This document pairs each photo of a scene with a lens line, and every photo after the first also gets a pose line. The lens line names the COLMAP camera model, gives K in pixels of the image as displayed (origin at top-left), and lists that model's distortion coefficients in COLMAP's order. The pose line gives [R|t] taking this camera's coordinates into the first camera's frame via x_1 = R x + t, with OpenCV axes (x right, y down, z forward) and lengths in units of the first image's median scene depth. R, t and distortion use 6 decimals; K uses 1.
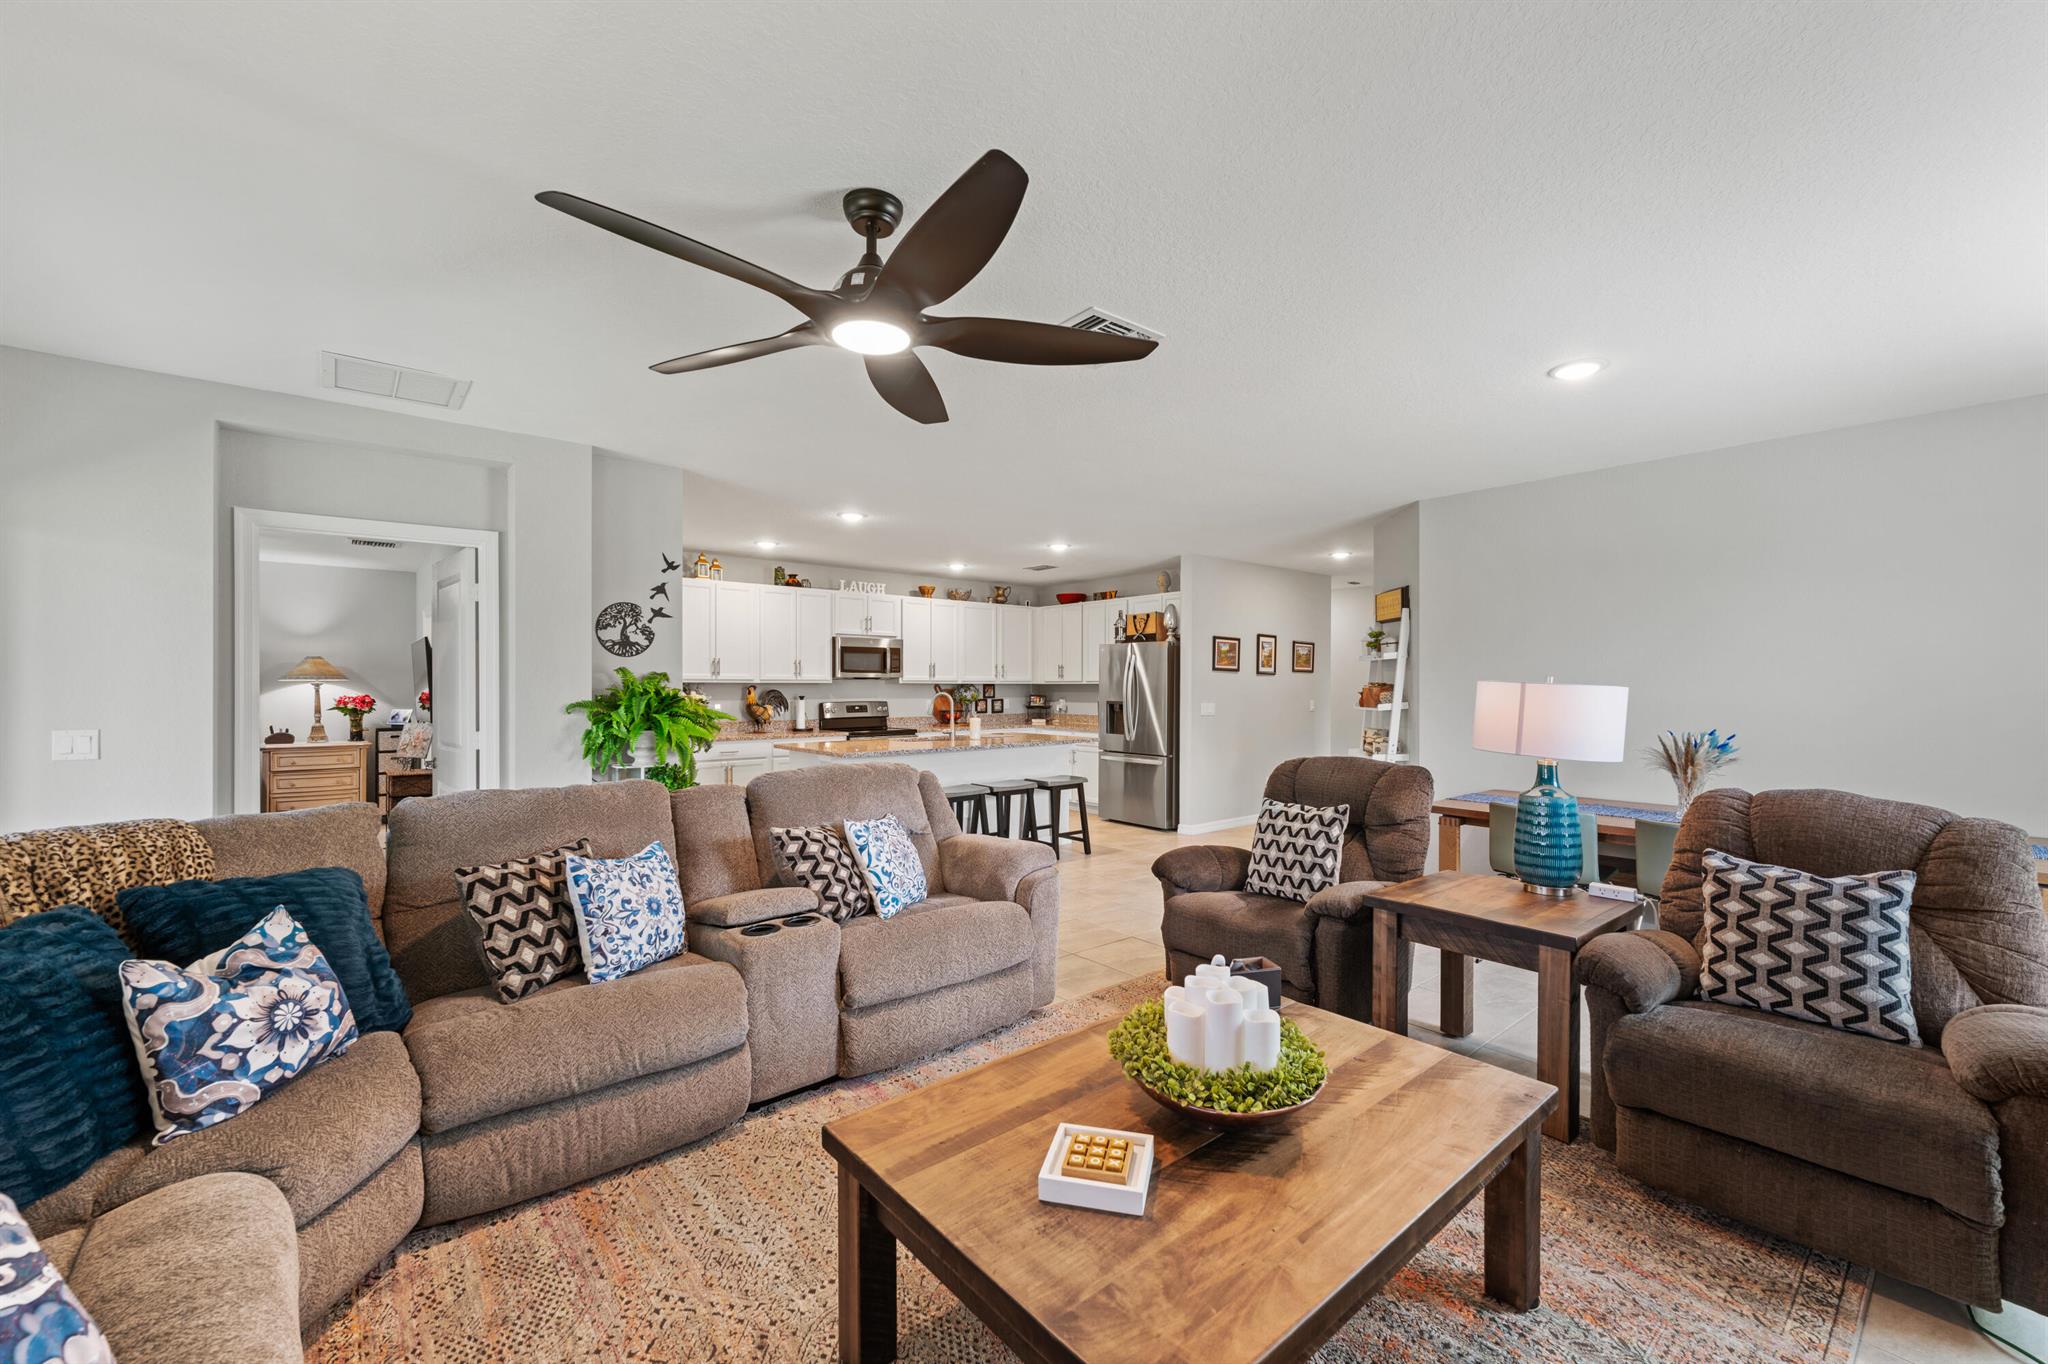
lens RADIAL K [[827.6, 0, 1037.9], [0, 827.6, 684.2], [0, 0, 1]] dist [-0.000177, -0.000437]
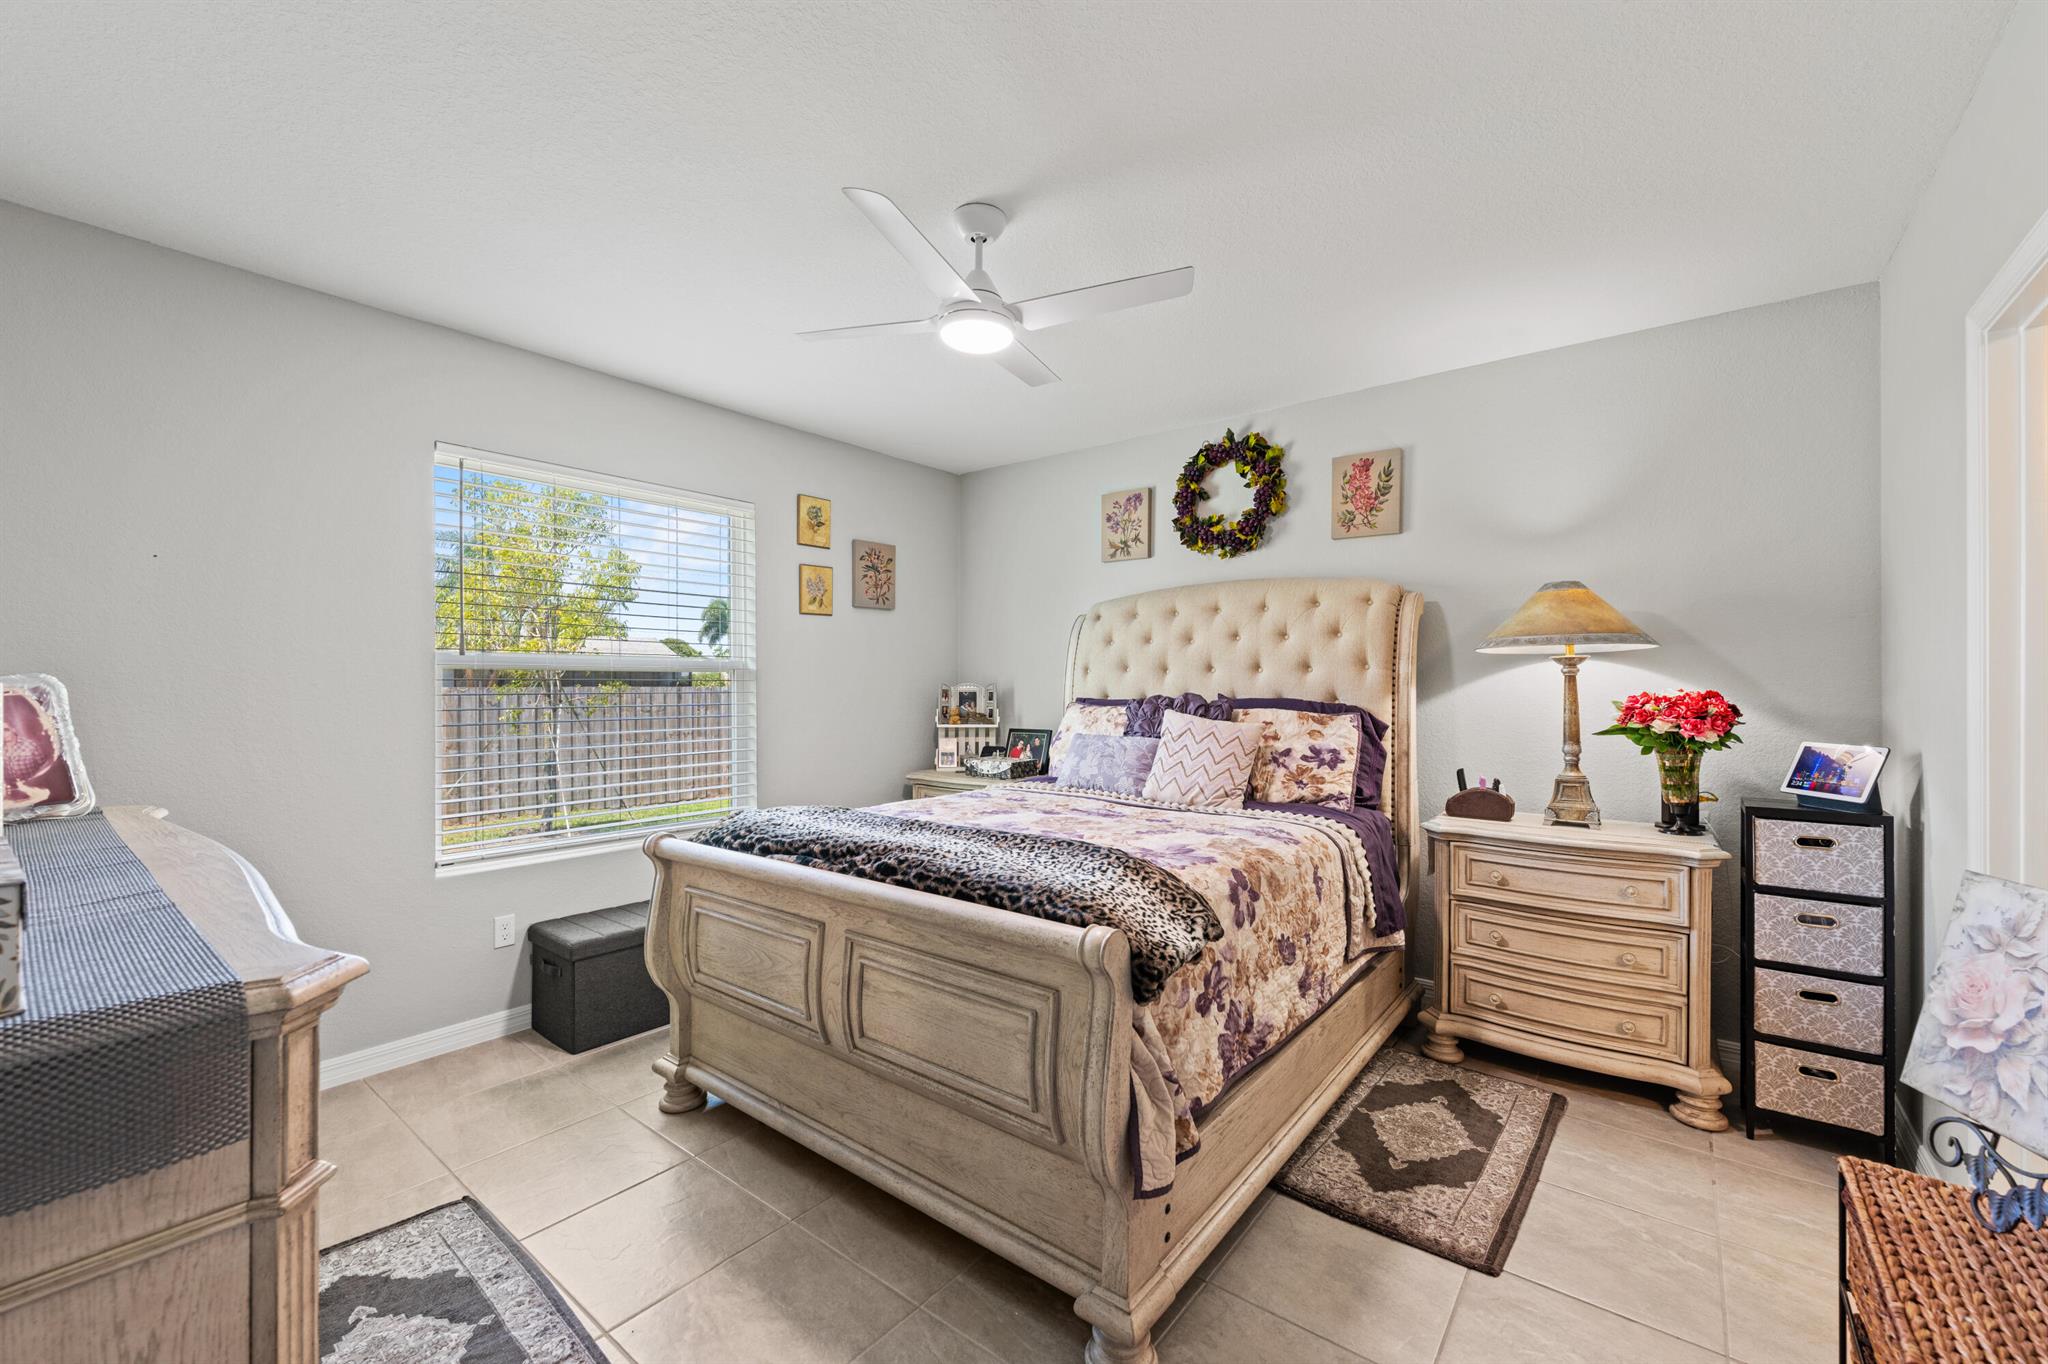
lens RADIAL K [[827.6, 0, 1023.1], [0, 827.6, 684.3], [0, 0, 1]] dist [-0.000177, -0.000437]
pose [[0.181532, -0.003185, -0.983380, -0.562280], [0.001269, 0.999995, -0.003005, 0.011100], [0.983384, -0.000703, 0.181536, 0.701140]]
